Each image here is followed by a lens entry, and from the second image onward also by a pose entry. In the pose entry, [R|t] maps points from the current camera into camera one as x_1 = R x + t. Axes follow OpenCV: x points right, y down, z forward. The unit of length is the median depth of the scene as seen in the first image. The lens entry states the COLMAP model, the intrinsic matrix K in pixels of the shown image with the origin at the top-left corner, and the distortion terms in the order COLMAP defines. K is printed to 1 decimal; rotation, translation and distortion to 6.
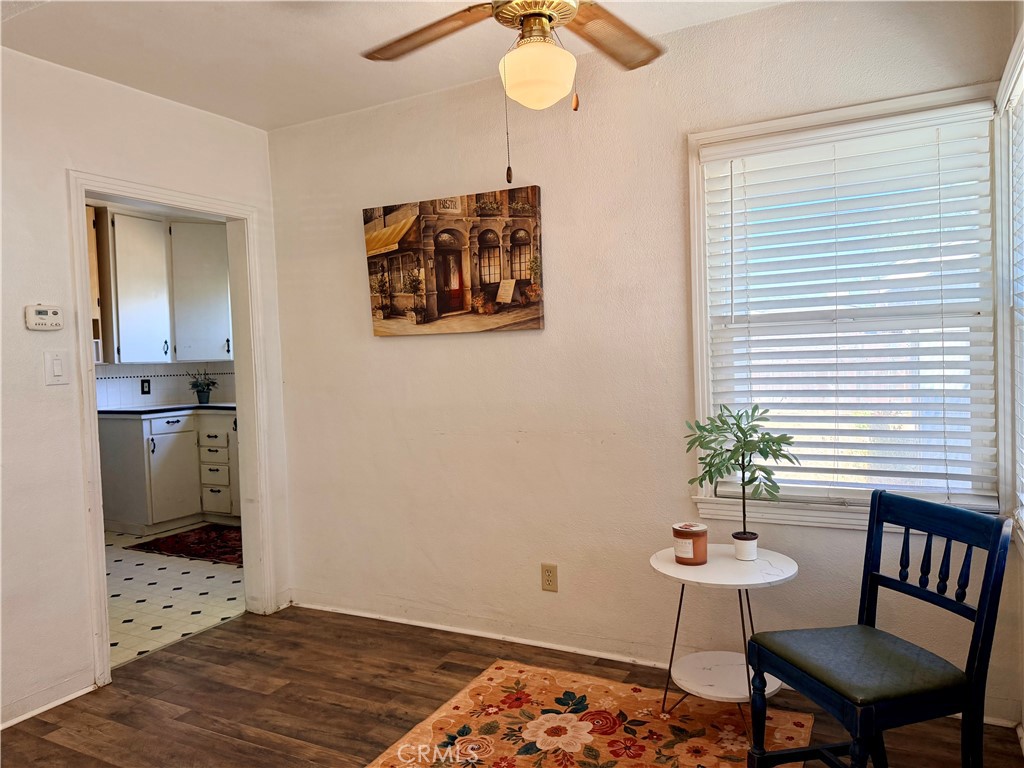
lens RADIAL K [[710.8, 0, 519.3], [0, 710.8, 378.7], [0, 0, 1]] dist [-0.003984, -0.000889]
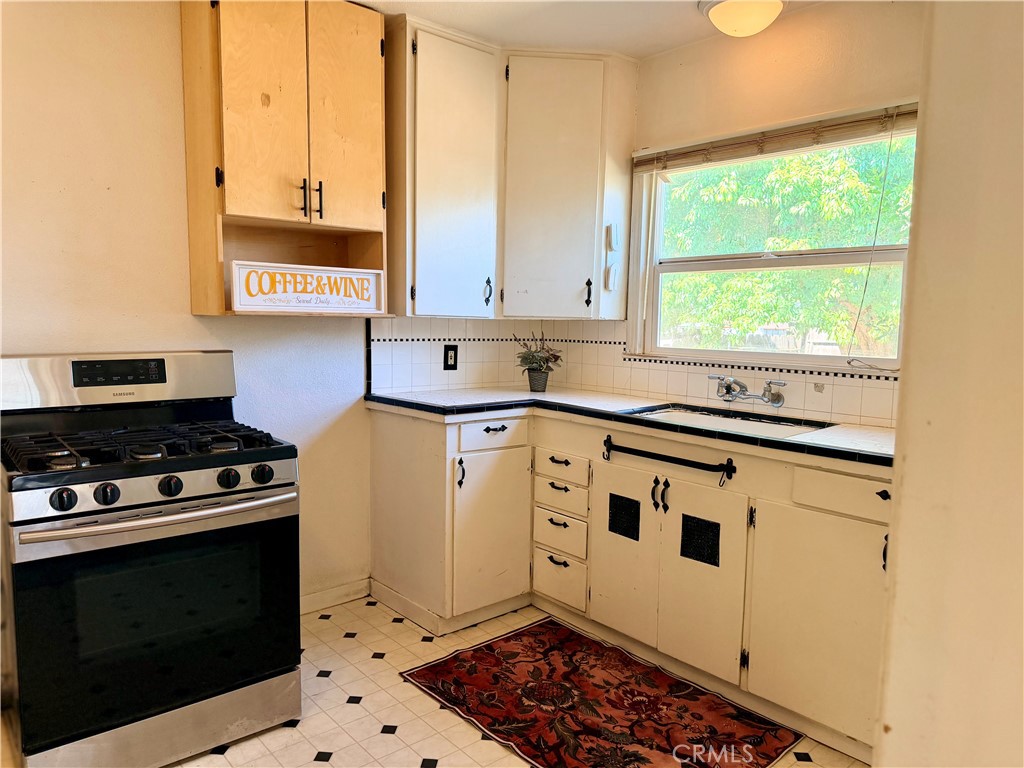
lens RADIAL K [[710.8, 0, 510.2], [0, 710.8, 389.2], [0, 0, 1]] dist [-0.003984, -0.000889]
pose [[0.926819, 0.082855, -0.366253, -0.274084], [-0.057595, 0.995179, 0.079386, -0.012704], [0.371065, -0.052482, 0.927123, 0.491185]]
